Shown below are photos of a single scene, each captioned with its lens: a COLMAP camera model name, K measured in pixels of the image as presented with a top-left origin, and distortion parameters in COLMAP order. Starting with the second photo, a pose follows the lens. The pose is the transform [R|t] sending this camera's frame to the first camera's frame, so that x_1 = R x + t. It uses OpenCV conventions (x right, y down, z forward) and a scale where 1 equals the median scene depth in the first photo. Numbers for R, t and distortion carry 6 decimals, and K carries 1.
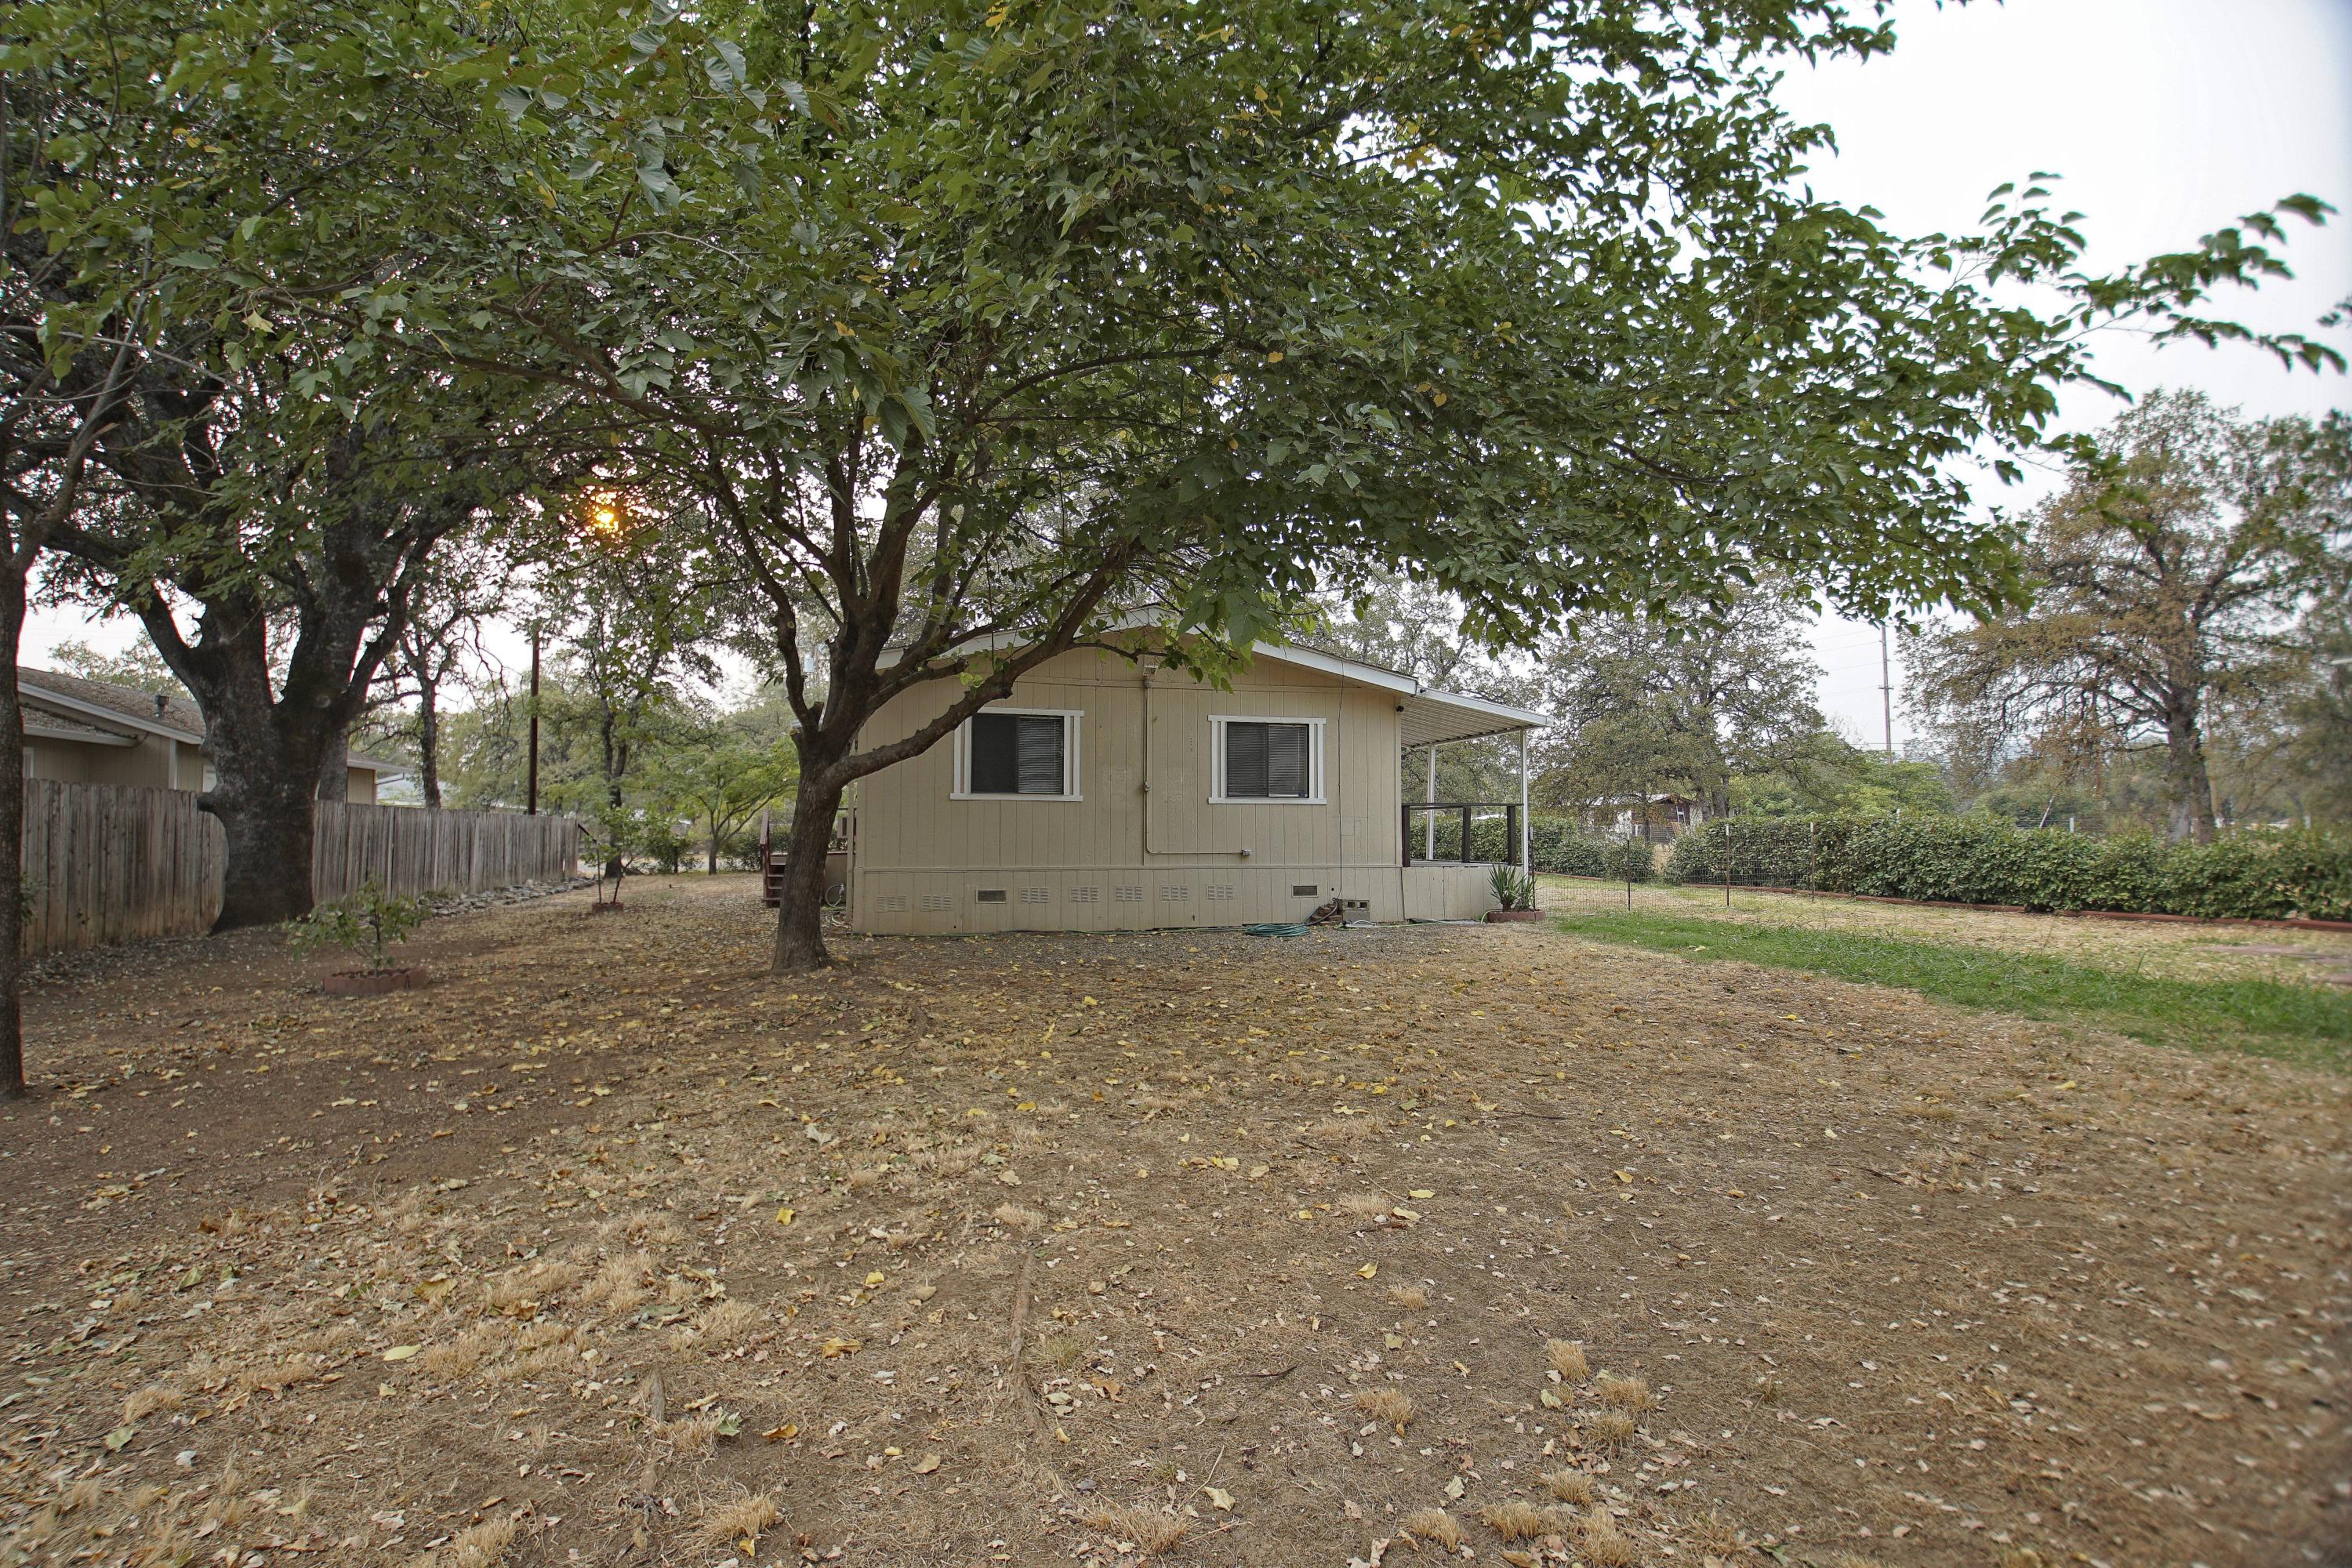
lens RADIAL K [[999.3, 0, 1108.9], [0, 999.3, 788.5], [0, 0, 1]] dist [0.046340, -0.033707]
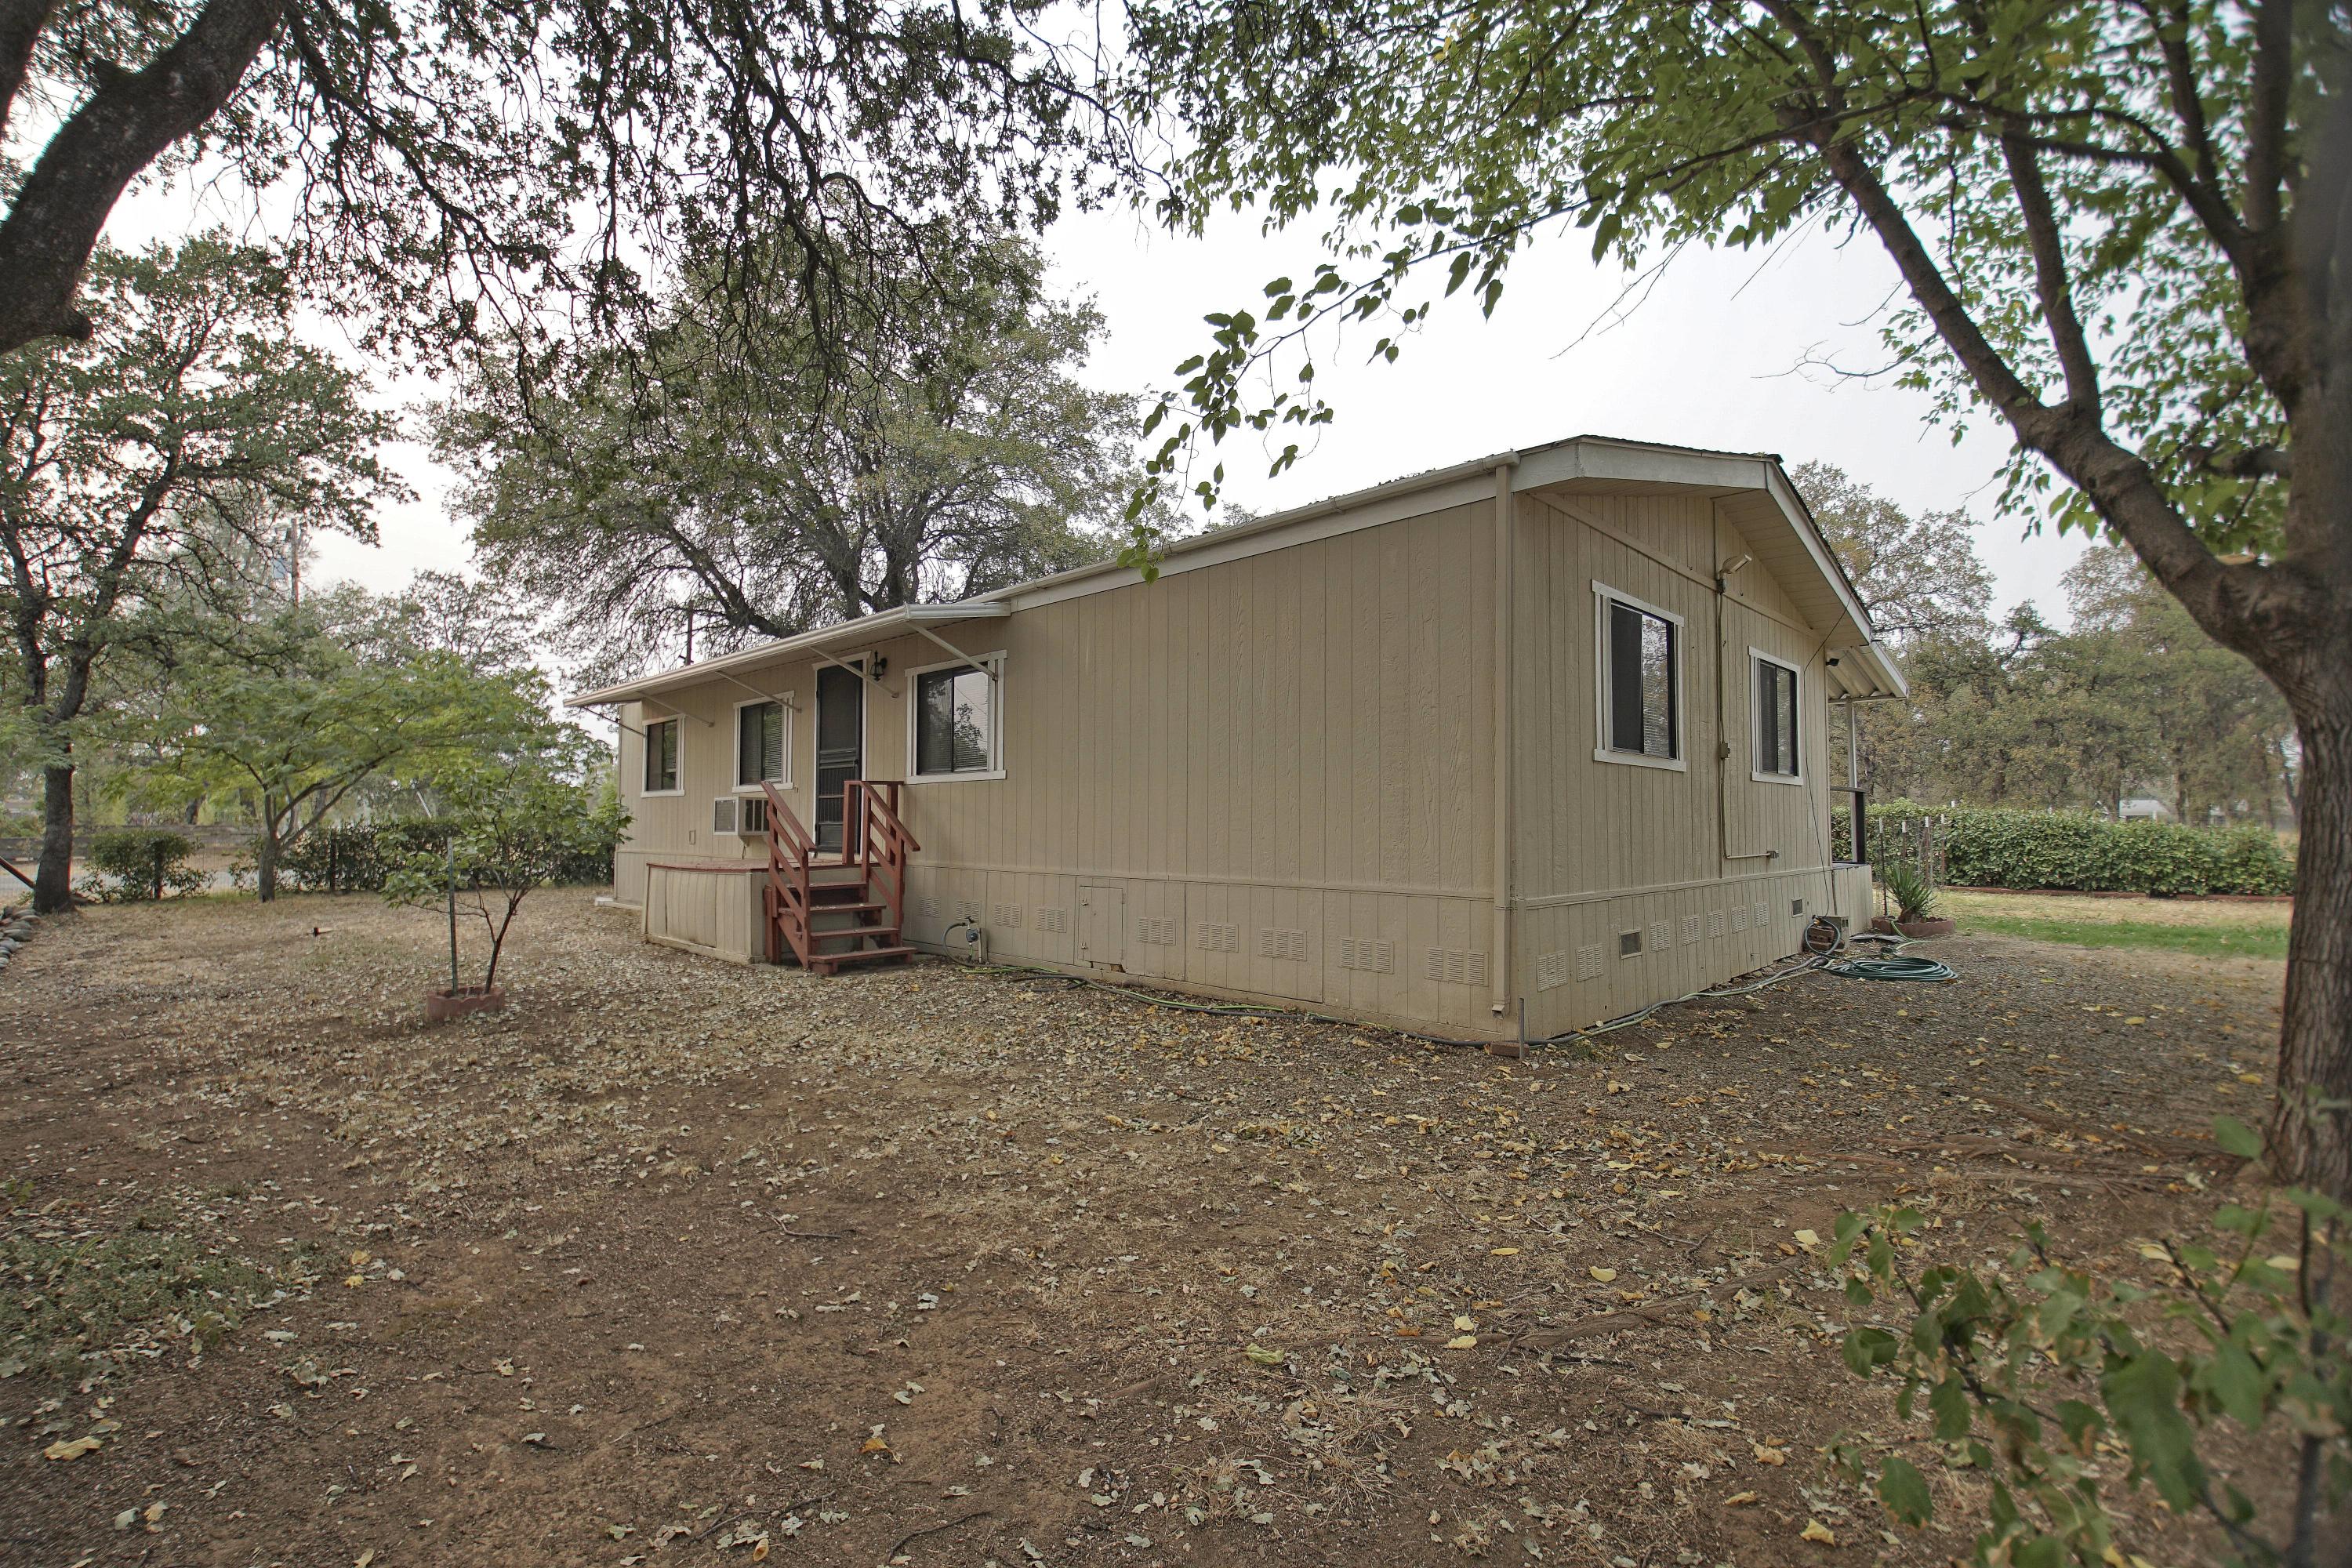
lens RADIAL K [[999.3, 0, 1108.9], [0, 999.3, 788.5], [0, 0, 1]] dist [0.046340, -0.033707]
pose [[0.865400, 0.017110, 0.500790, -0.545905], [-0.022074, 0.999748, 0.003987, 0.024339], [-0.500596, -0.014505, 0.865560, 0.583793]]
